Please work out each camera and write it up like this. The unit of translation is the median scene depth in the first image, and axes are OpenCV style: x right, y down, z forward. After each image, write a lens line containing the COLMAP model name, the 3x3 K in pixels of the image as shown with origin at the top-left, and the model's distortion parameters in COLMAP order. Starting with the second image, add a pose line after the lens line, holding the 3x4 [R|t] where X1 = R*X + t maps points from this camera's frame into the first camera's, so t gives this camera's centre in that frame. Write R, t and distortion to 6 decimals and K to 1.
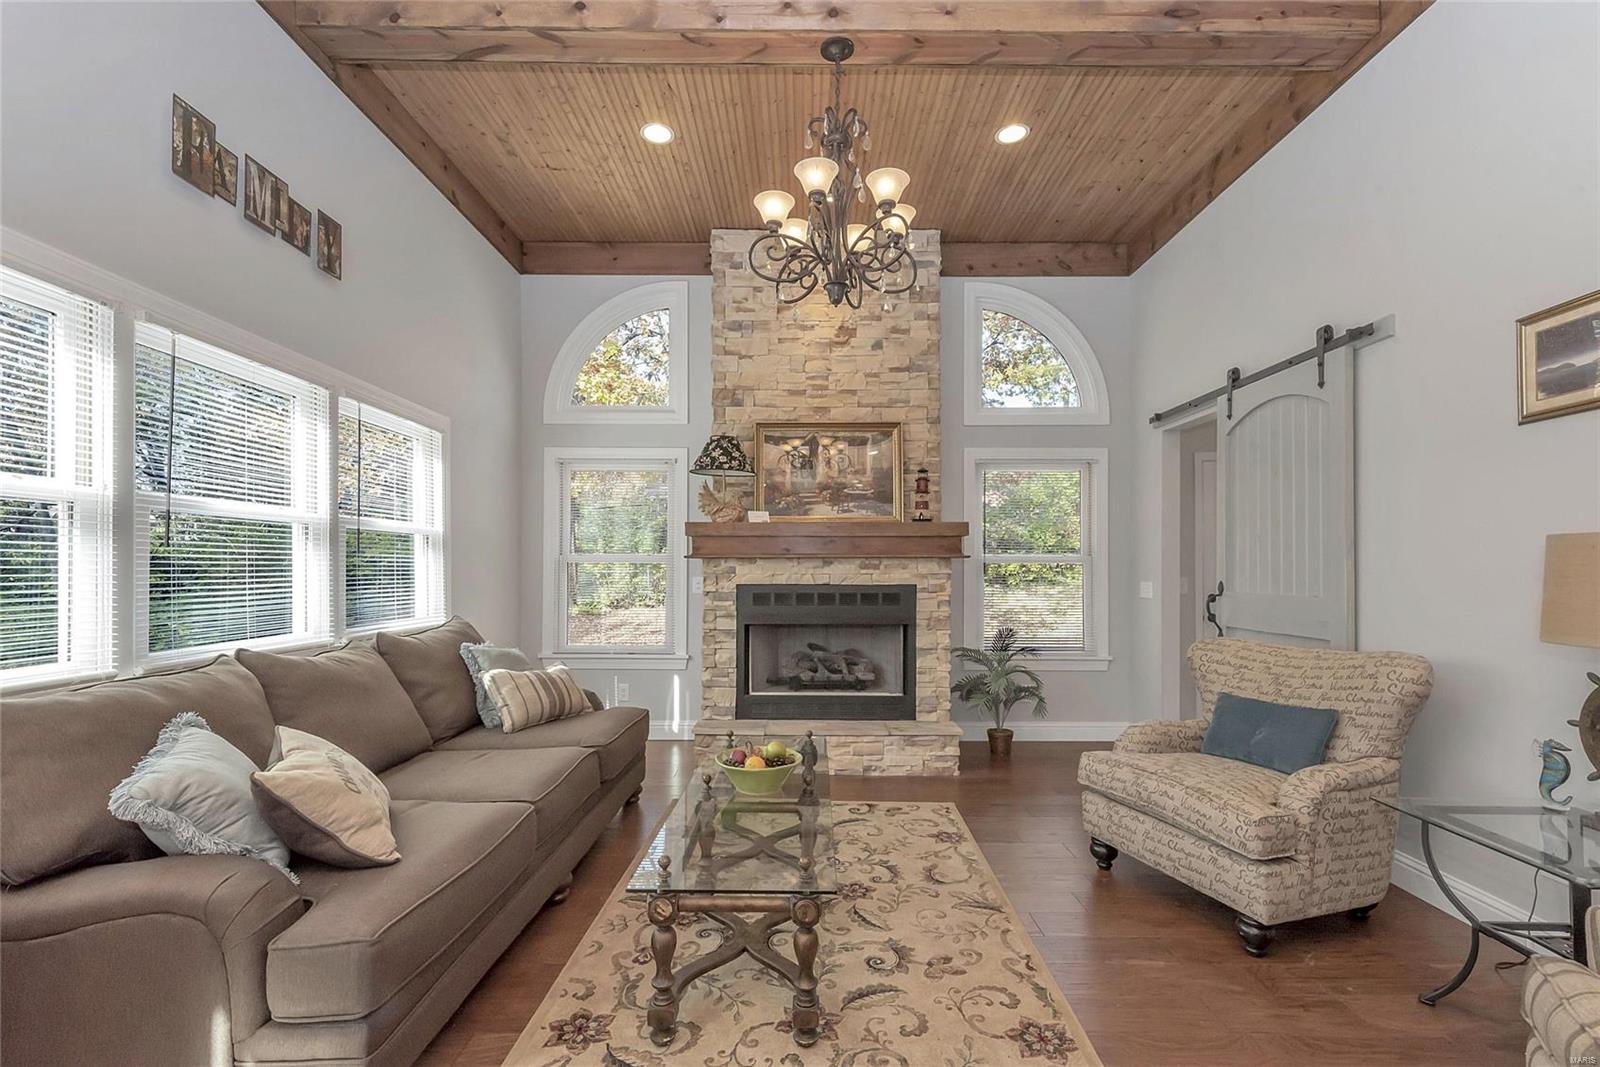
lens RADIAL K [[694.8, 0, 802.4], [0, 694.8, 563.9], [0, 0, 1]] dist [0.013187, -0.007471]
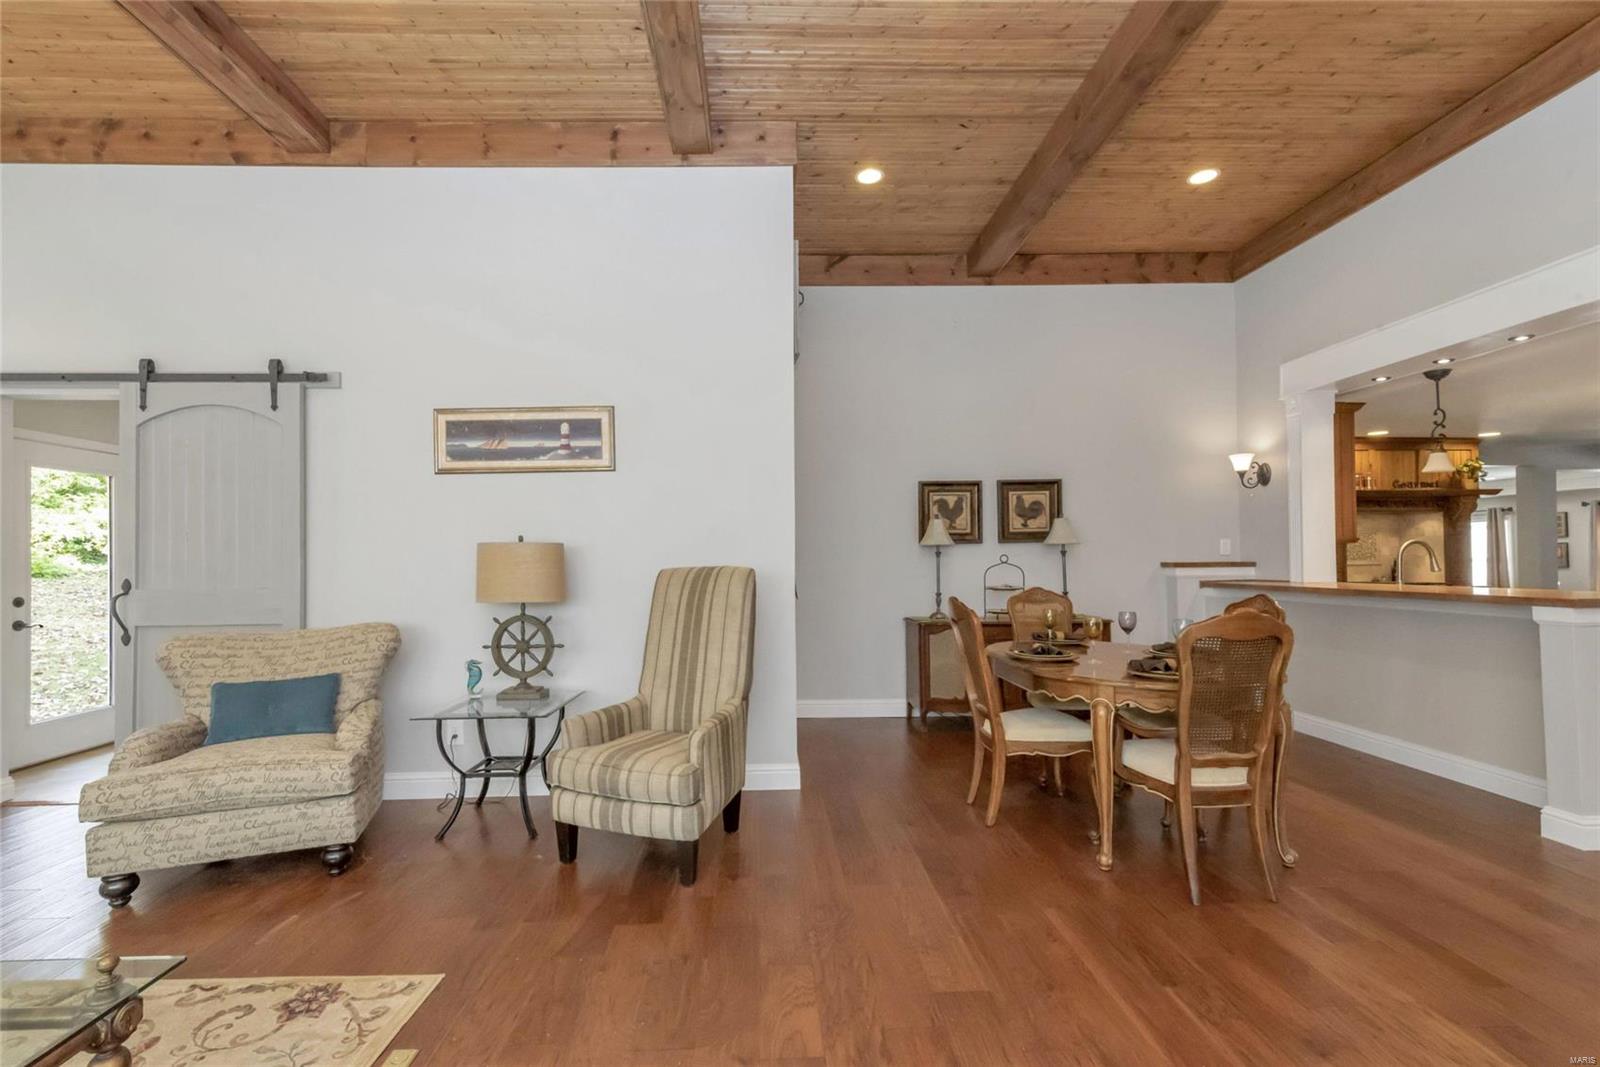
lens RADIAL K [[687.3, 0, 778.9], [0, 687.3, 548.3], [0, 0, 1]] dist [0.013712, -0.000526]
pose [[-0.026671, 0.016038, 0.999516, -0.307658], [0.004040, 0.999865, -0.015935, 0.001431], [-0.999636, 0.003613, -0.026733, 0.123629]]
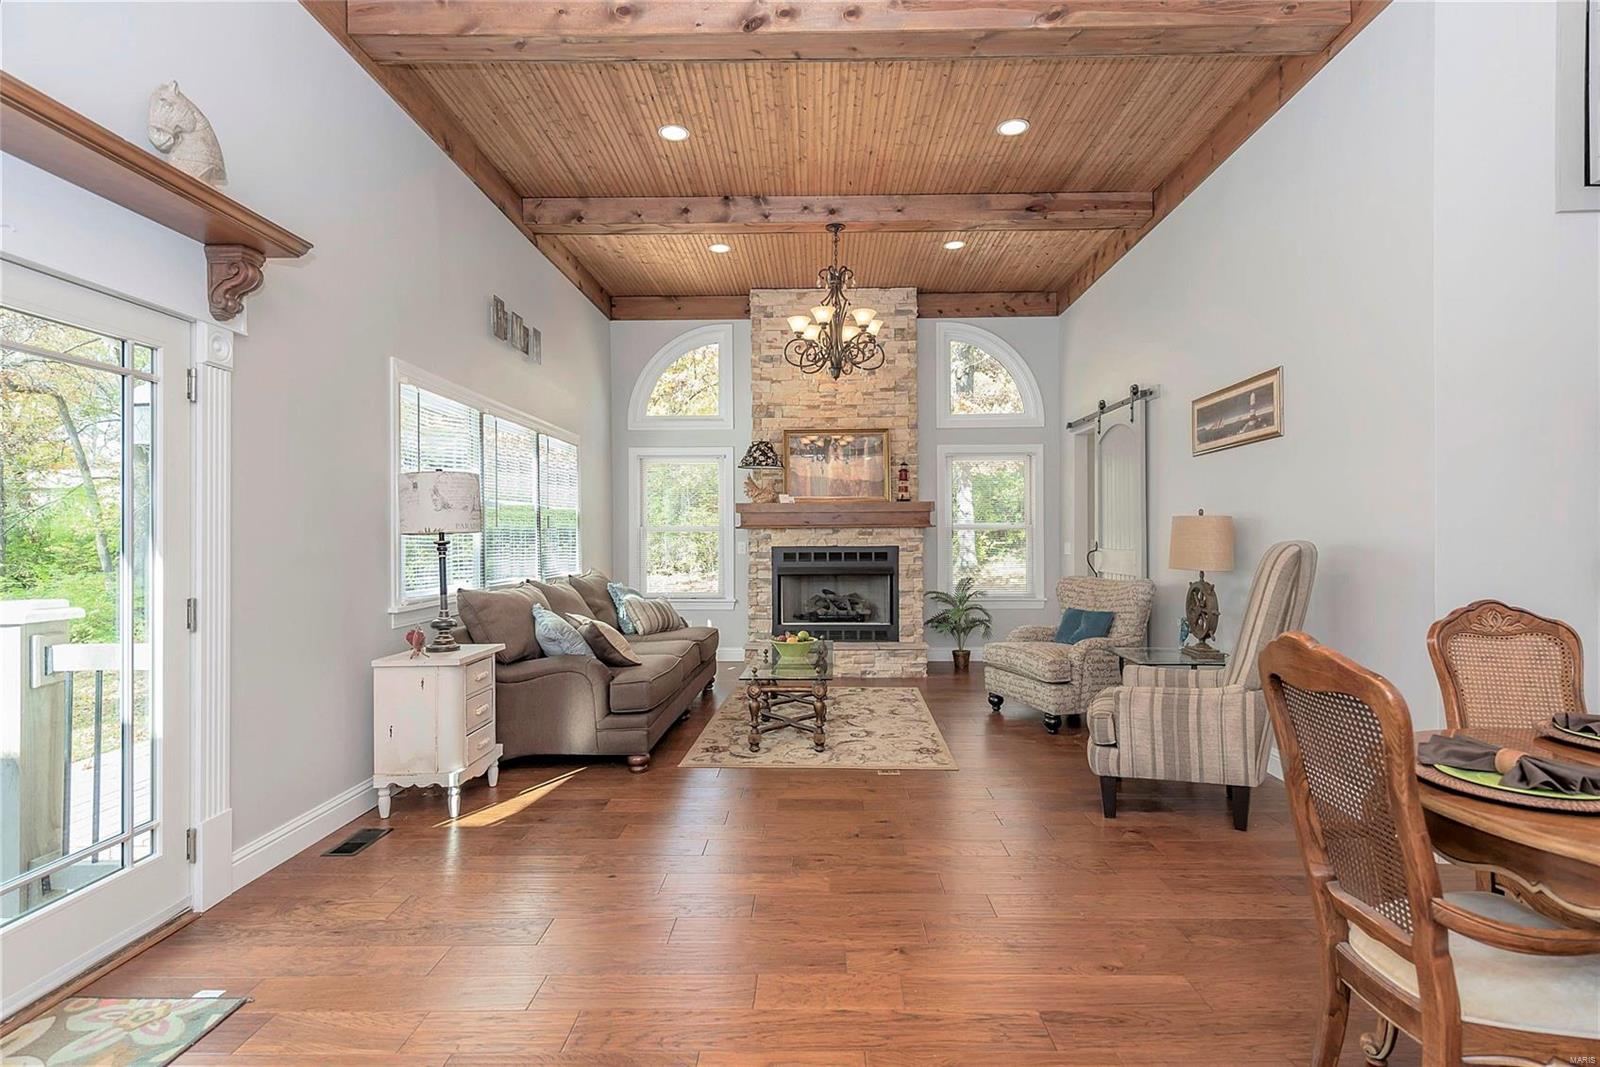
lens RADIAL K [[775.0, 0, 805.7], [0, 775.0, 535.2], [0, 0, 1]] dist [0.002143, -0.000191]
pose [[0.999757, -0.008296, -0.020443, 0.006929], [0.008467, 0.999930, 0.008299, -0.006503], [0.020373, -0.008471, 0.999757, -0.578628]]
